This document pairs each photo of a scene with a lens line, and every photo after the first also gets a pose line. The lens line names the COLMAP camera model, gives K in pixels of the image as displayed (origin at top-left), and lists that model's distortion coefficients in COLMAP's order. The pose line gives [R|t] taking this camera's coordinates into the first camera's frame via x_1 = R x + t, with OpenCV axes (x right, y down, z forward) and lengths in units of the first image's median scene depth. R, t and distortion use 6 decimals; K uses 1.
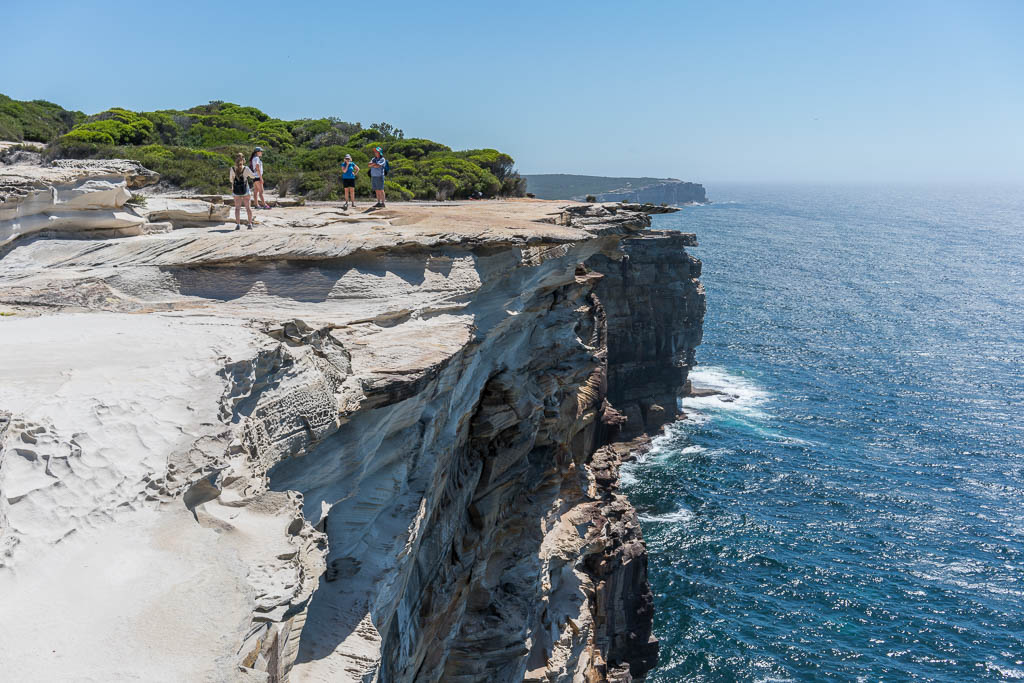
lens RADIAL K [[1069.0, 0, 512.0], [0, 1069.0, 342.6], [0, 0, 1]] dist [-0.008783, 0.000000]
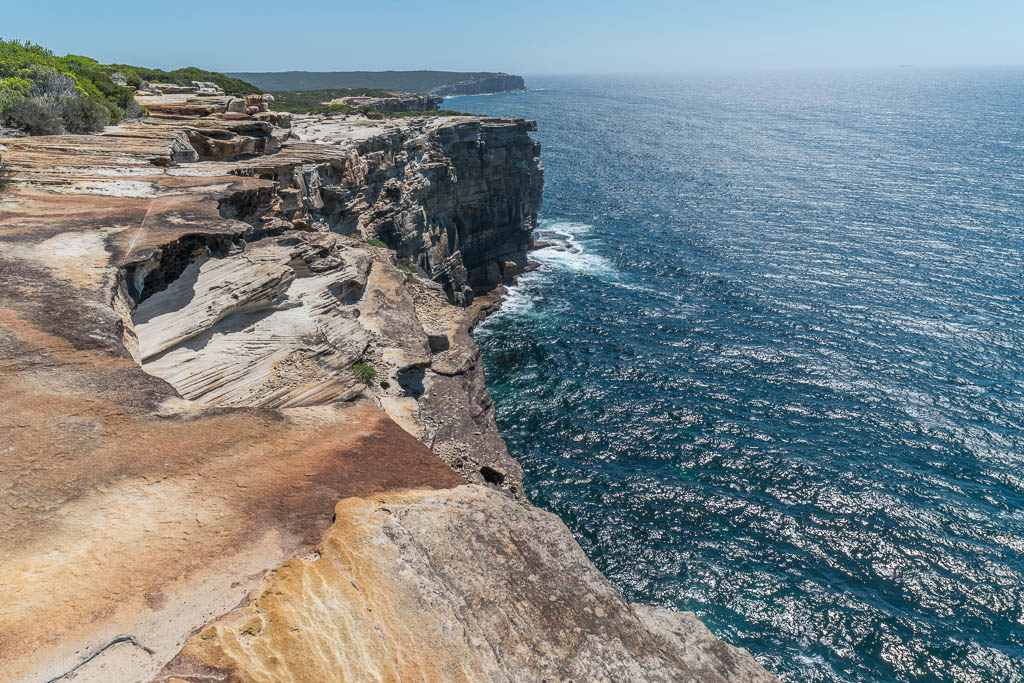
lens RADIAL K [[684.5, 0, 512.2], [0, 684.5, 340.2], [0, 0, 1]] dist [-0.006449, 0.003889]
pose [[0.986870, -0.068730, 0.146166, 0.104725], [0.035239, 0.974766, 0.220431, -0.295011], [-0.157628, -0.212386, 0.964389, 1.829445]]
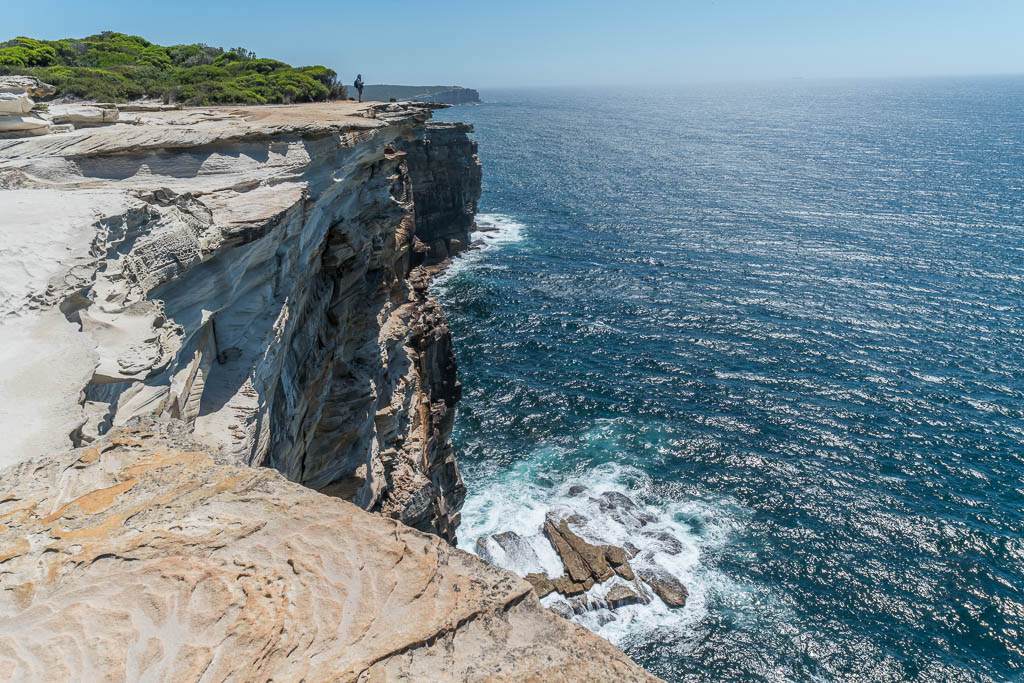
lens RADIAL K [[684.5, 0, 512.9], [0, 684.5, 343.5], [0, 0, 1]] dist [-0.006449, 0.003889]
pose [[0.974633, -0.097605, 0.201405, 0.016589], [0.054148, 0.975995, 0.210952, 0.004716], [-0.217161, -0.194695, 0.956522, -0.007569]]
